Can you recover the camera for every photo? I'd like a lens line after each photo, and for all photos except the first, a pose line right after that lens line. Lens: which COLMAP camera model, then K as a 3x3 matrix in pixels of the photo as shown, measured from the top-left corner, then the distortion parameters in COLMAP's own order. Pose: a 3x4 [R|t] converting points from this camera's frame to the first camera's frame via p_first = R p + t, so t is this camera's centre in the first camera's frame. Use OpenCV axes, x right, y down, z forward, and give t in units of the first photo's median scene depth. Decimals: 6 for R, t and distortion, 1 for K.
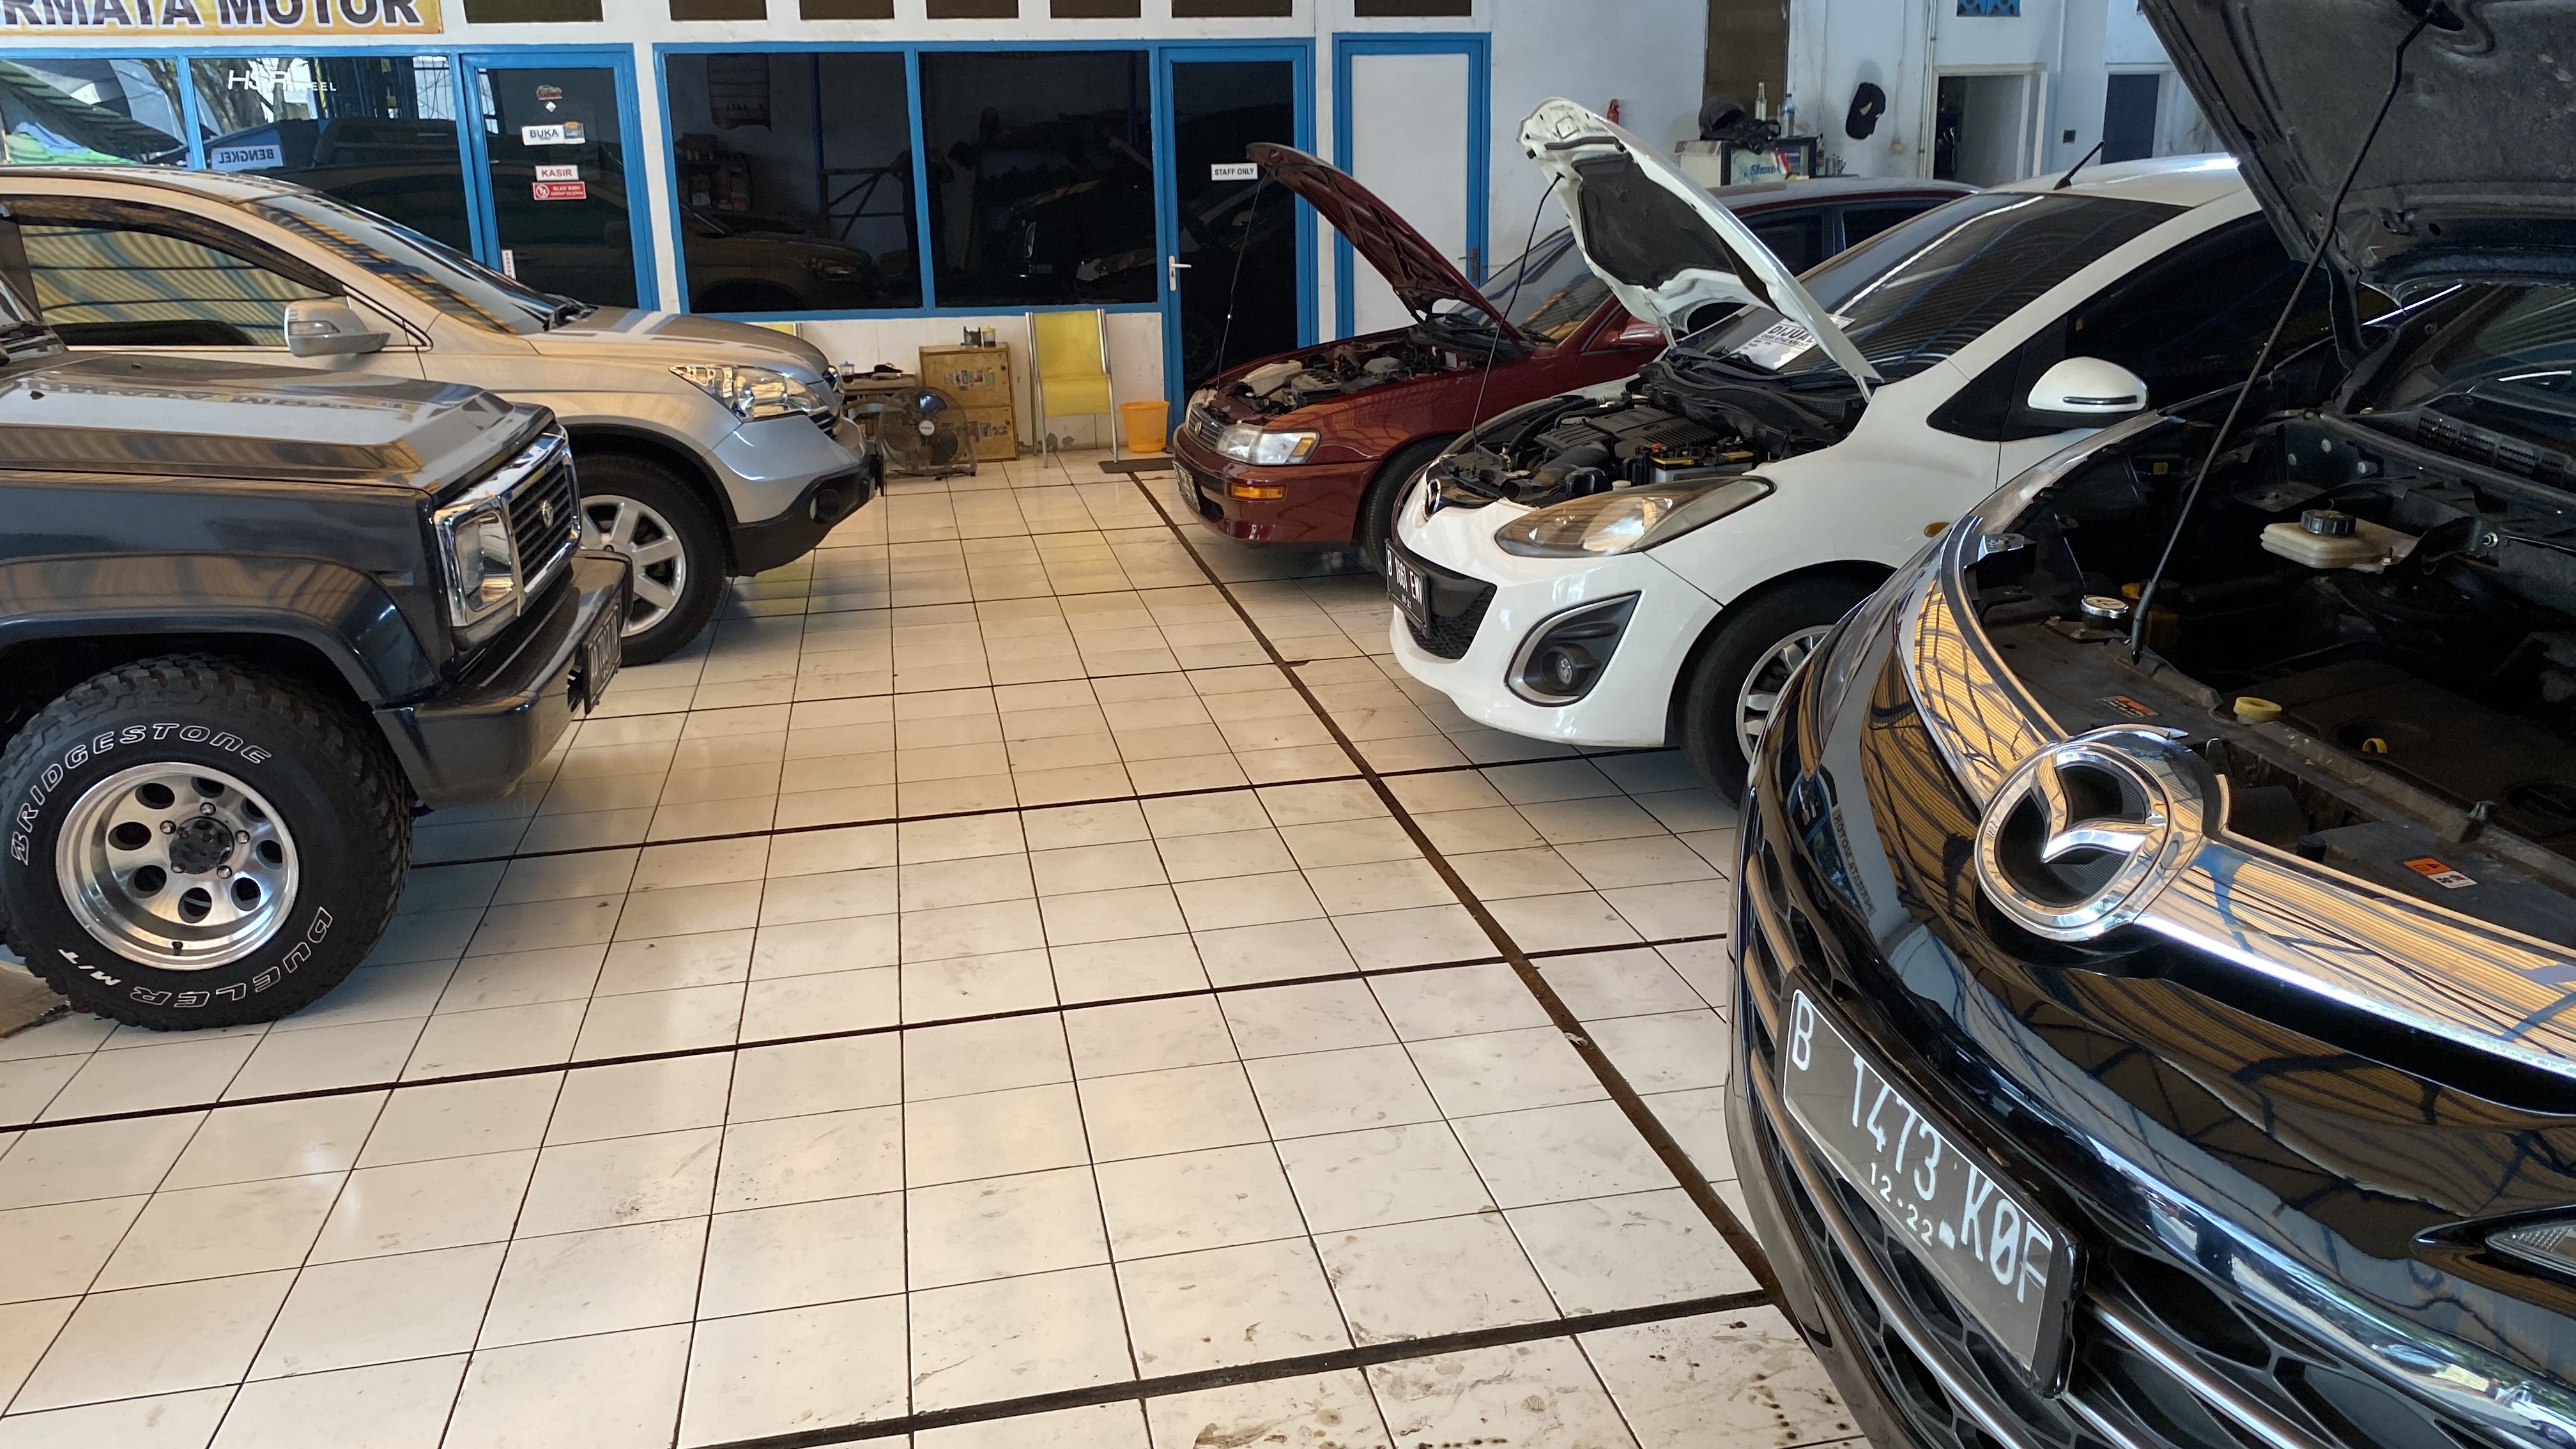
lens RADIAL K [[1970.1, 0, 1284.0], [0, 1970.1, 745.1], [0, 0, 1]] dist [0.013539, -0.012954]
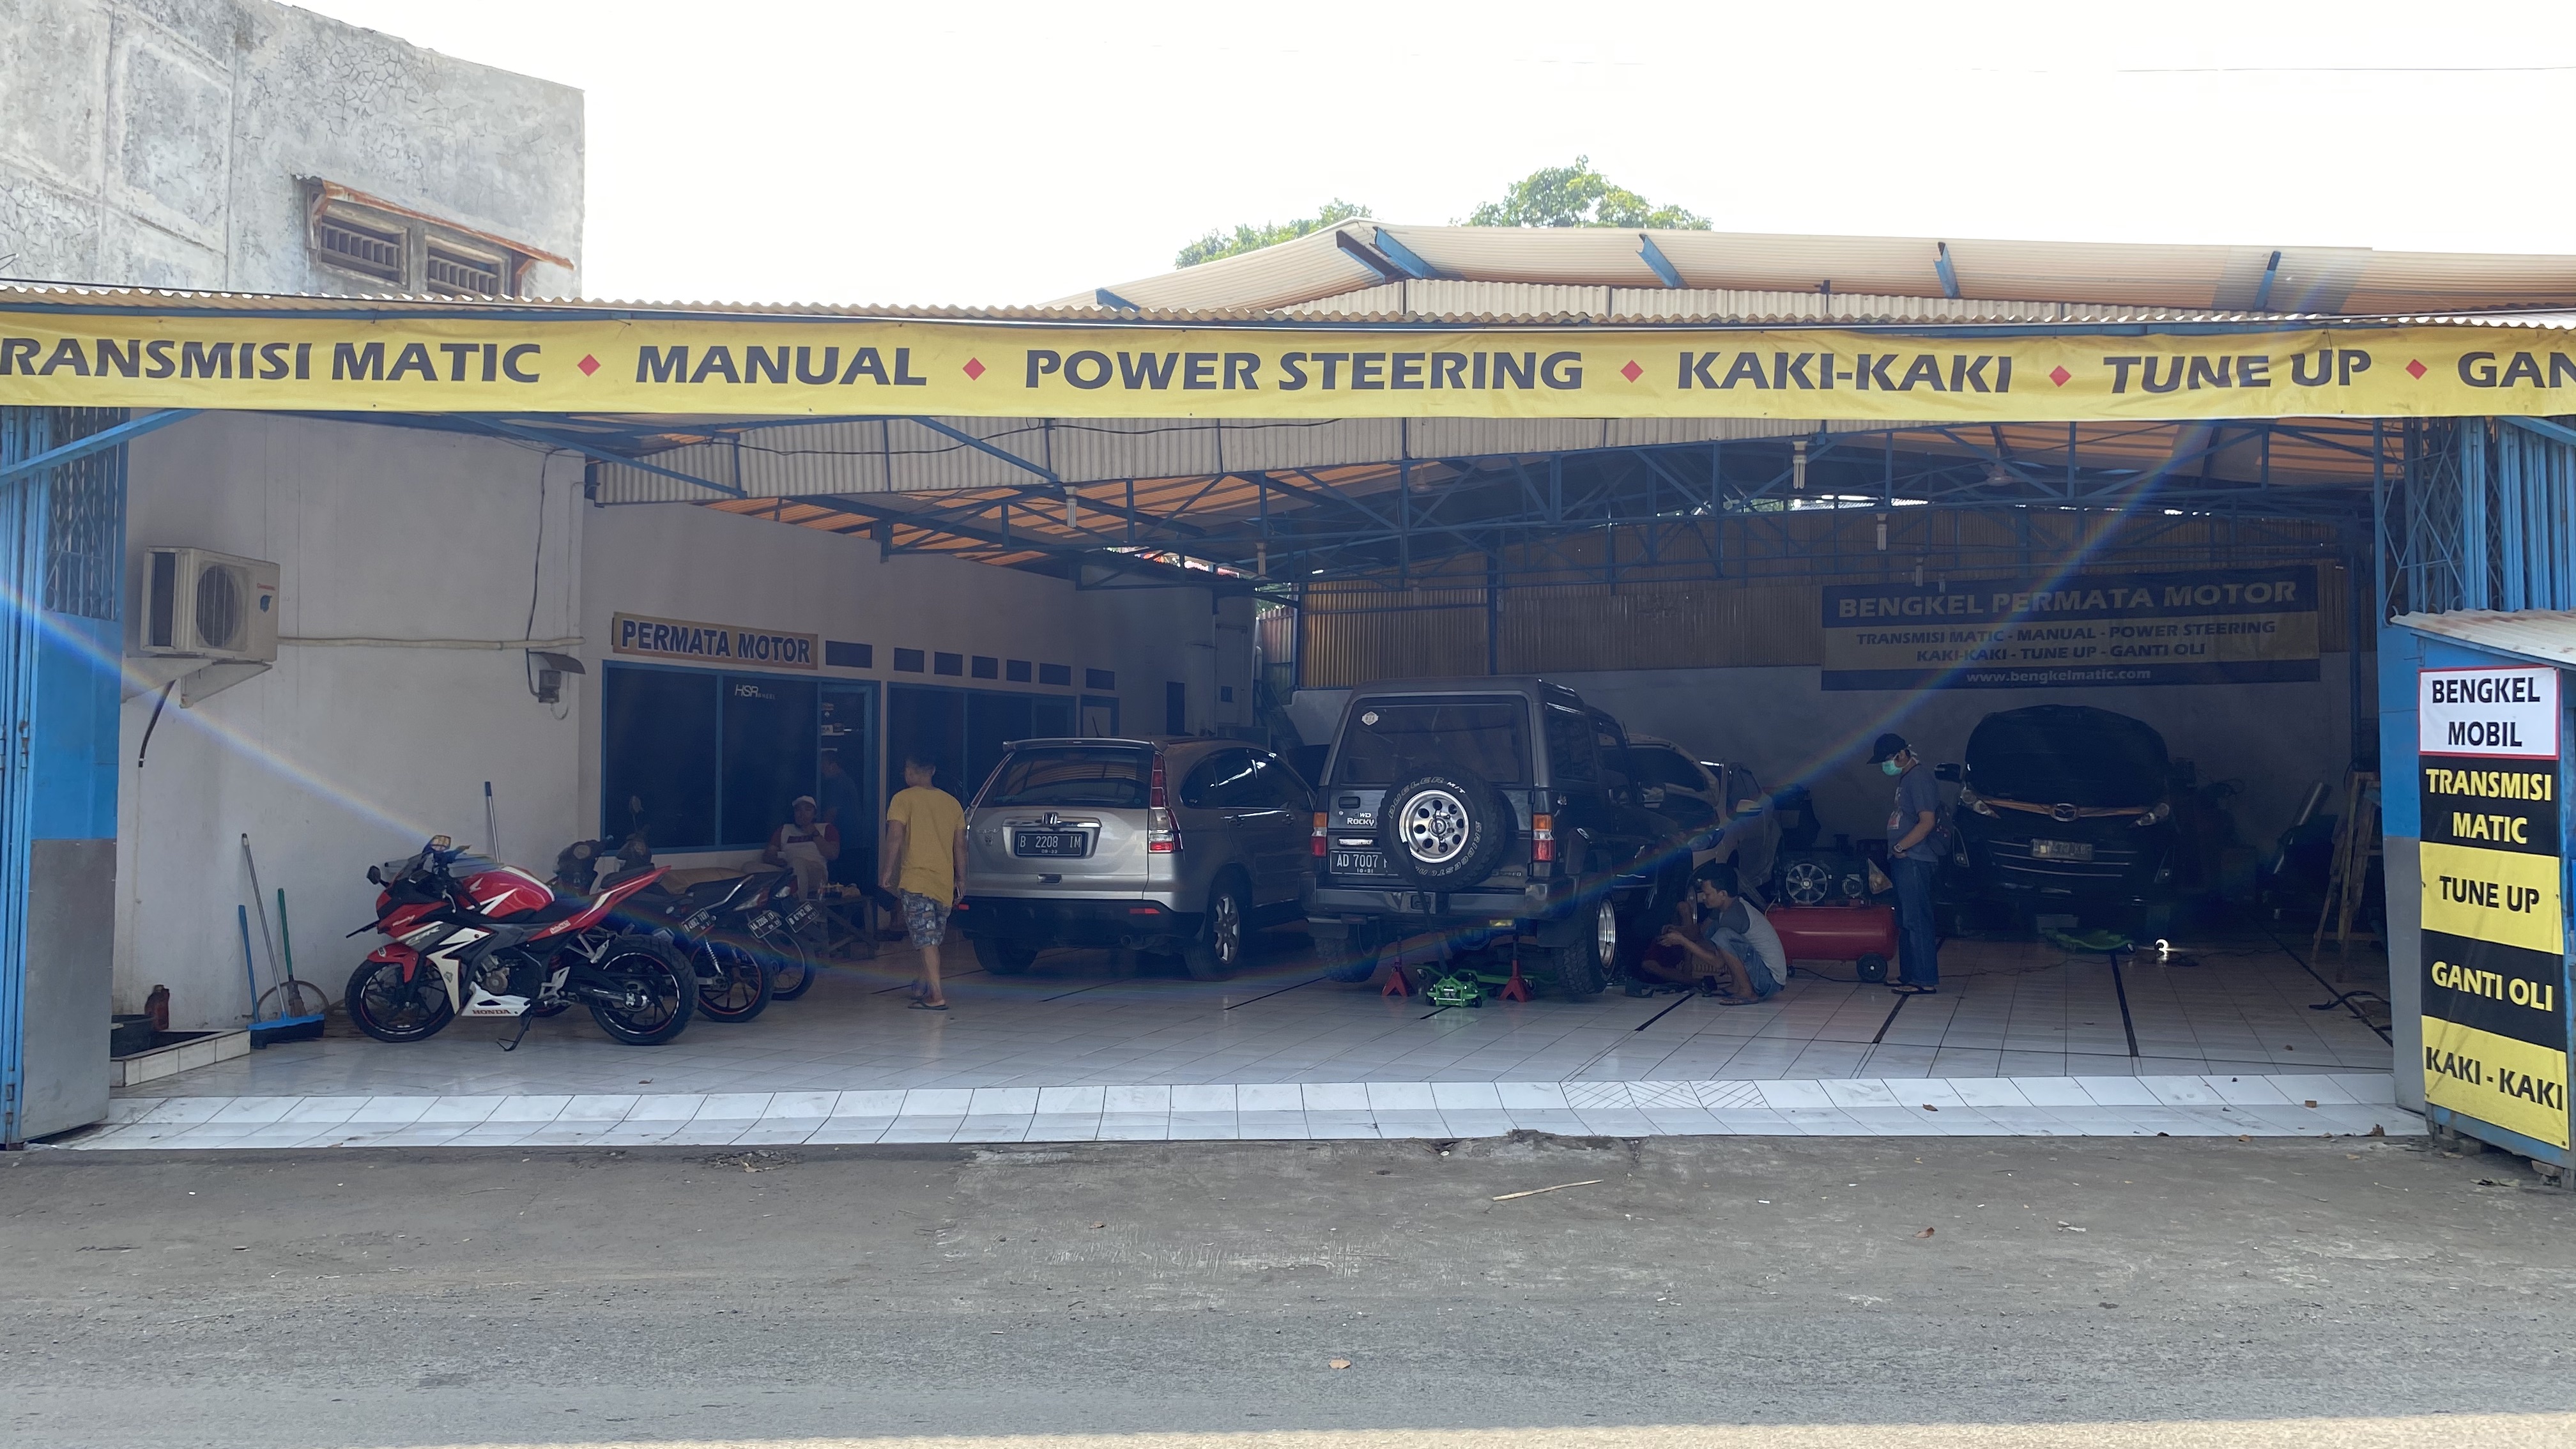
lens RADIAL K [[1957.5, 0, 1288.0], [0, 1957.5, 724.5], [0, 0, 1]] dist [0.022469, -0.026325]
pose [[0.550108, 0.040439, 0.834114, -2.774561], [0.233839, 0.951410, -0.200346, 0.193729], [-0.801686, 0.305260, 0.513922, -0.284397]]
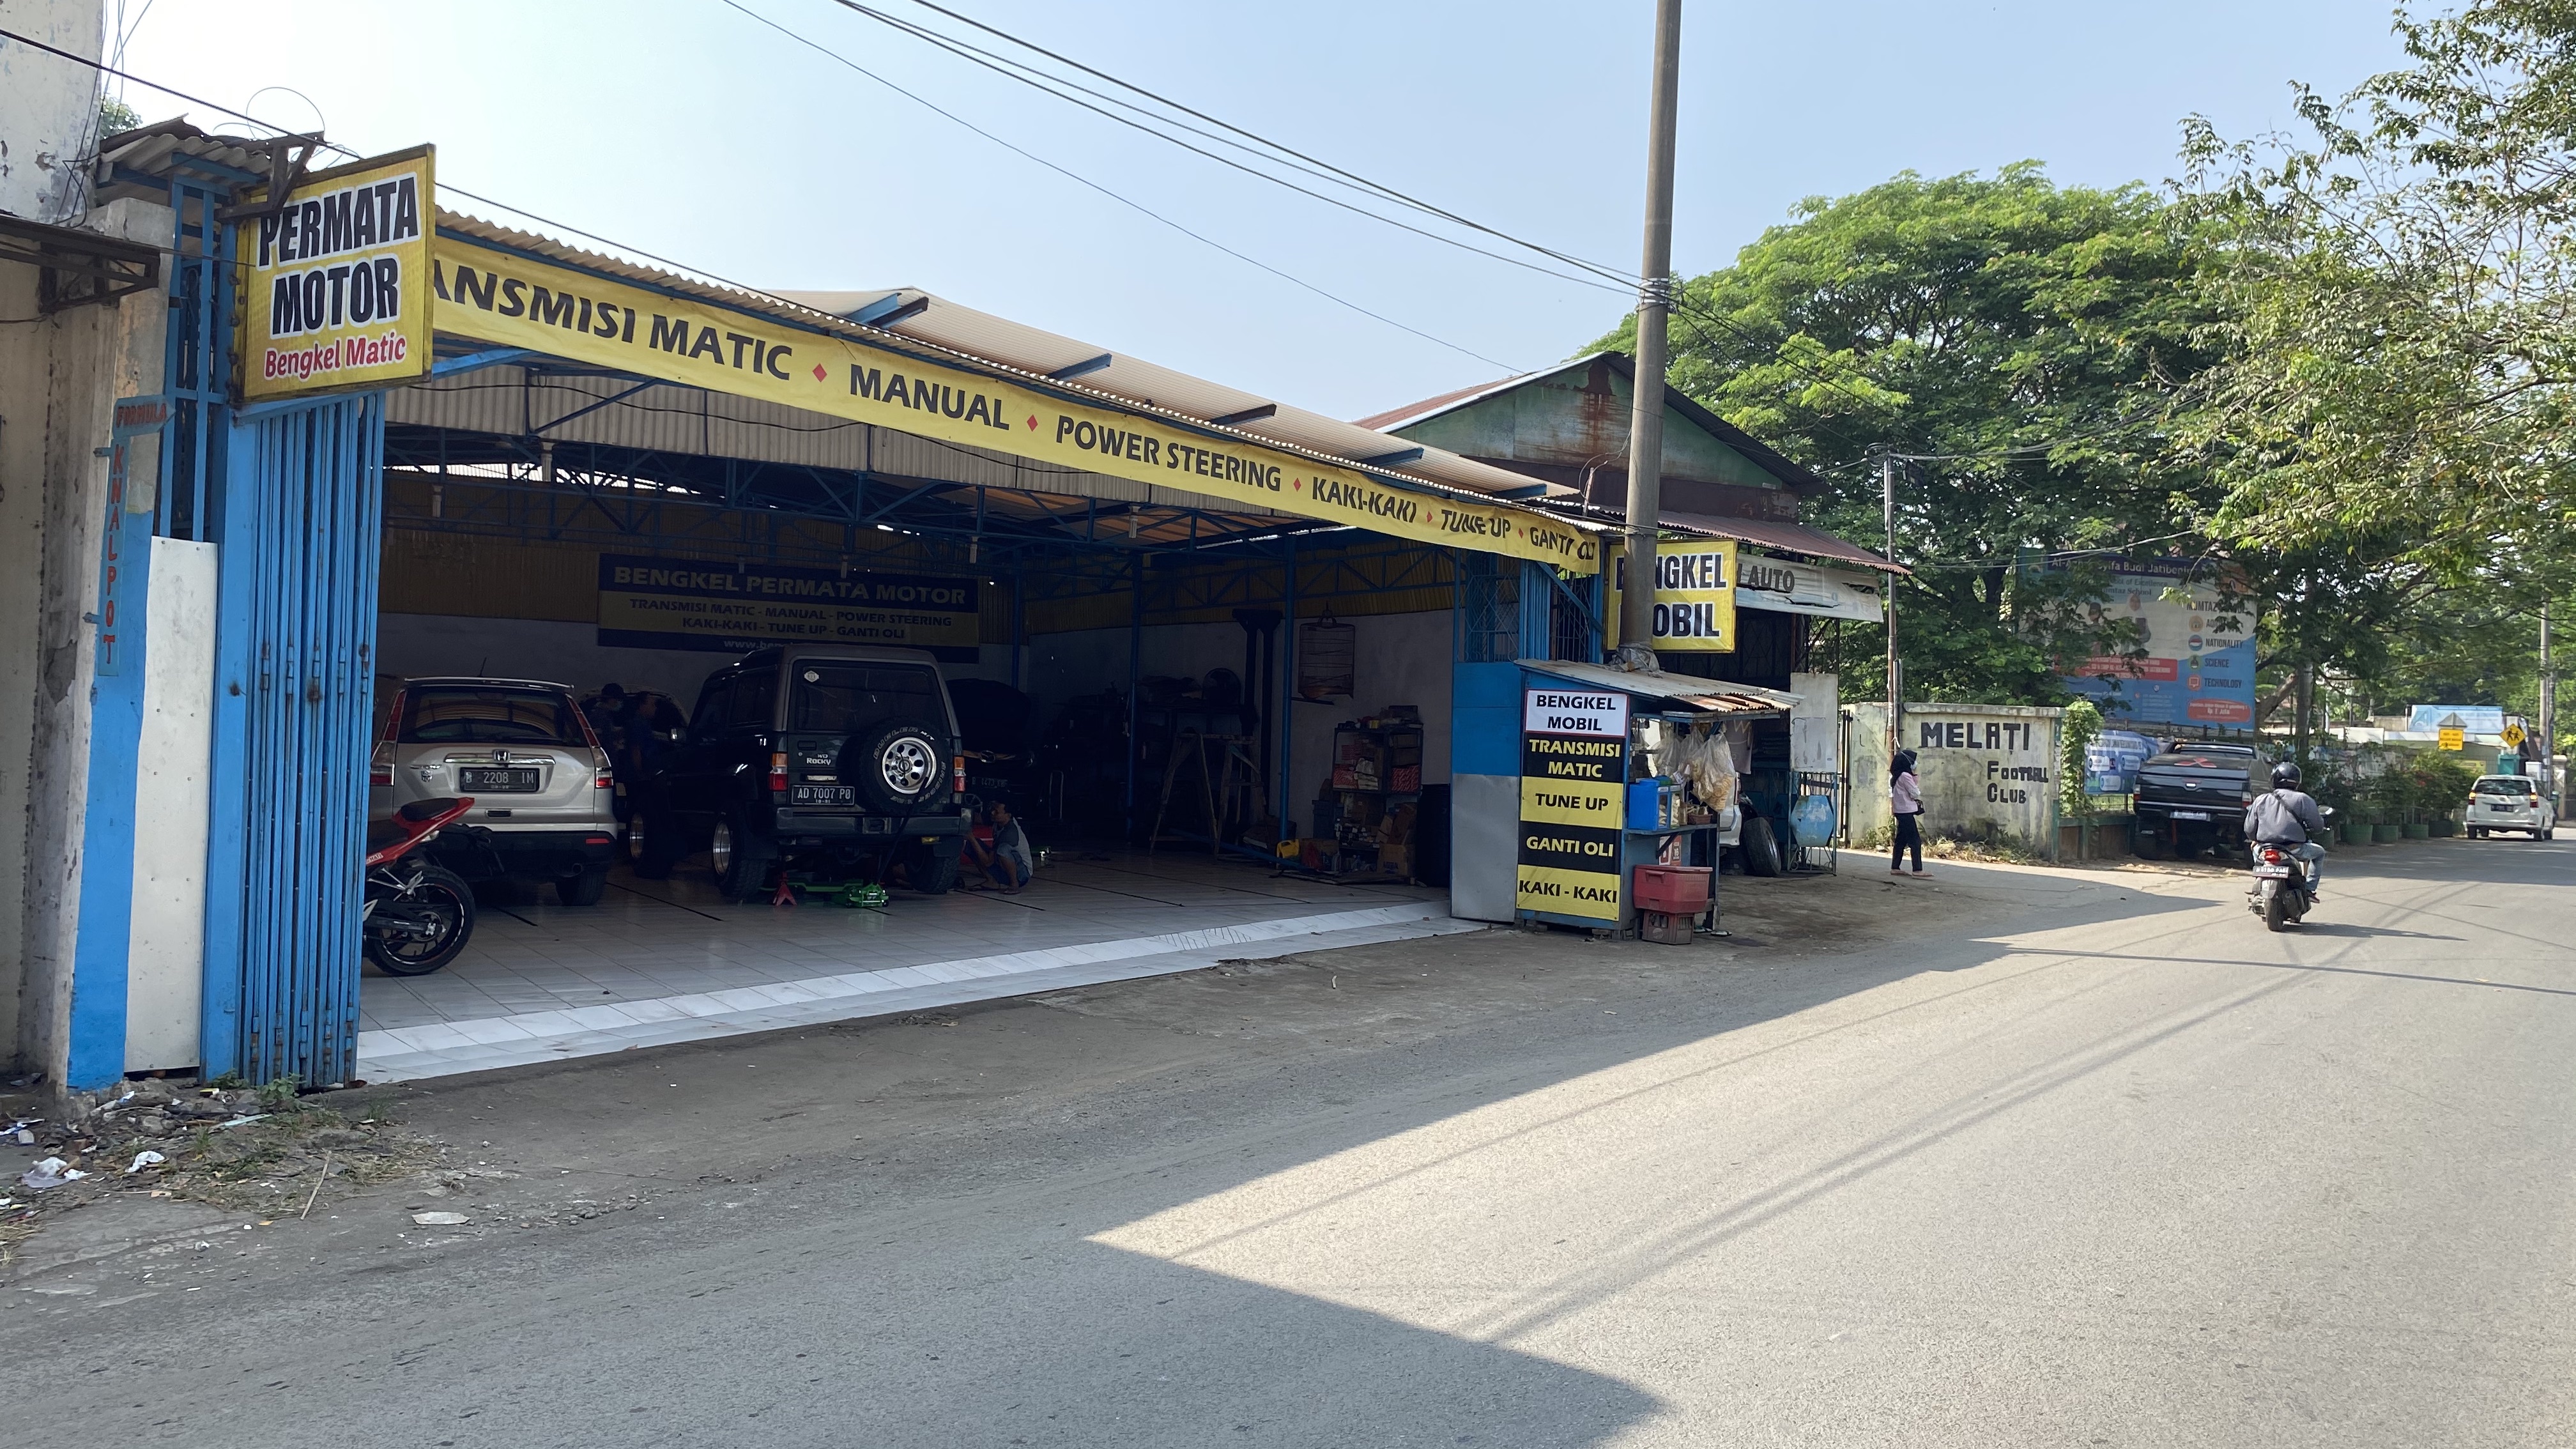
lens RADIAL K [[1939.8, 0, 1304.0], [0, 1939.8, 765.5], [0, 0, 1]] dist [0.031161, -0.033040]
pose [[-0.376375, -0.000867, 0.926467, -3.591182], [0.252447, 0.962064, 0.103456, -0.207302], [-0.891410, 0.272823, -0.361878, 1.120295]]
